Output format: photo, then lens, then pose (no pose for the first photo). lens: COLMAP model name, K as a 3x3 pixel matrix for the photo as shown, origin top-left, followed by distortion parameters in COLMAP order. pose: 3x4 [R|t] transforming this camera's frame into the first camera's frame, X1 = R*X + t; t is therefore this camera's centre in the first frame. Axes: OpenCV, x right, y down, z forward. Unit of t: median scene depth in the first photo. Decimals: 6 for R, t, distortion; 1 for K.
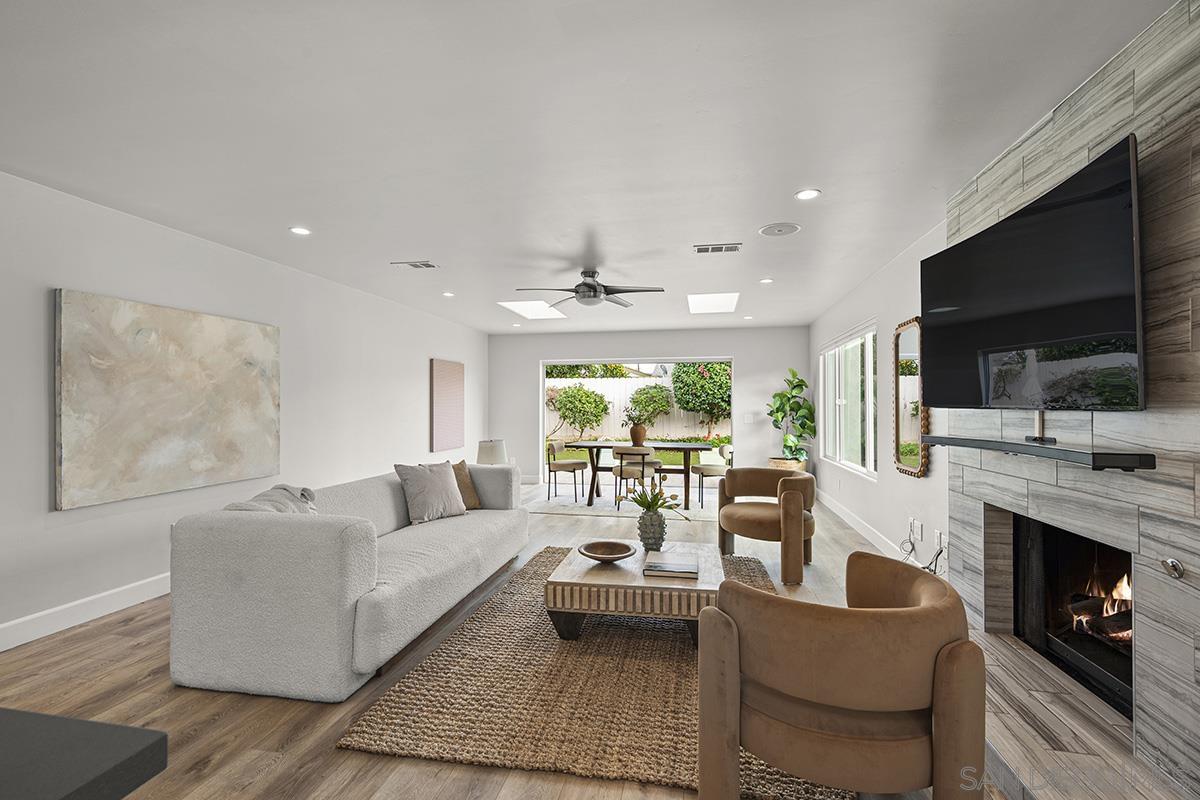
lens RADIAL K [[535.2, 0, 579.7], [0, 535.2, 403.5], [0, 0, 1]] dist [0.002244, 0.000092]
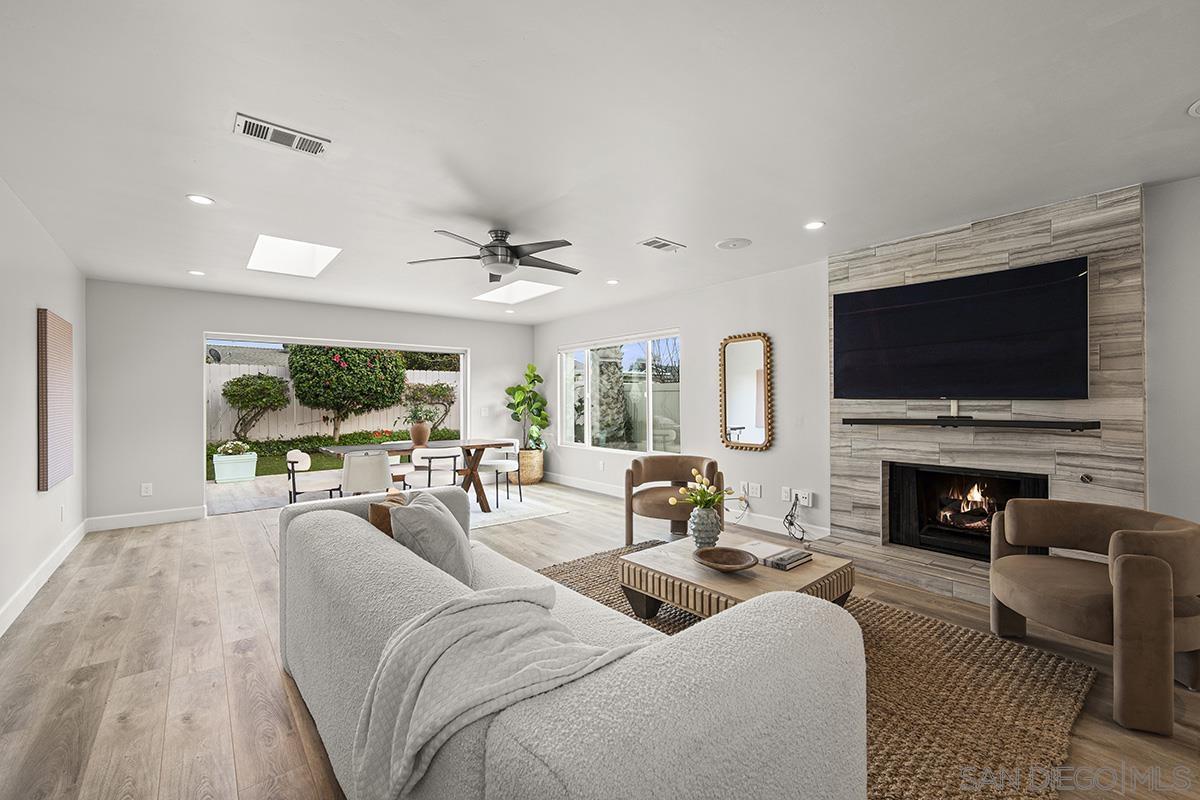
lens RADIAL K [[511.1, 0, 589.9], [0, 511.1, 397.5], [0, 0, 1]] dist [0.000184, -0.000682]
pose [[0.614164, 0.000575, 0.789178, -0.334644], [-0.000067, 1.000000, -0.000676, 0.001772], [-0.789179, 0.000362, 0.614164, 0.282797]]
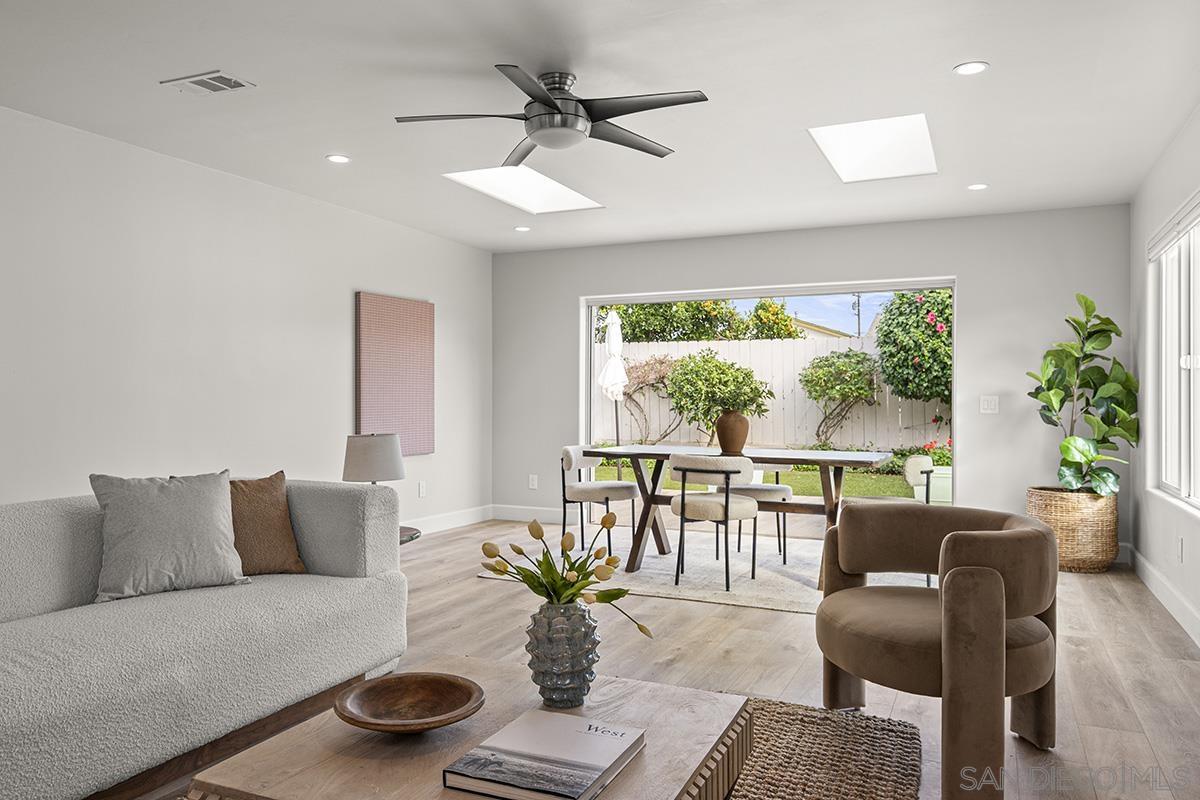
lens RADIAL K [[859.1, 0, 572.2], [0, 859.1, 400.2], [0, 0, 1]] dist [-0.007343, -0.000112]
pose [[0.974504, 0.003071, -0.224349, 0.133340], [-0.001715, 0.999979, 0.006239, 0.021823], [0.224364, -0.005695, 0.974489, 0.180810]]
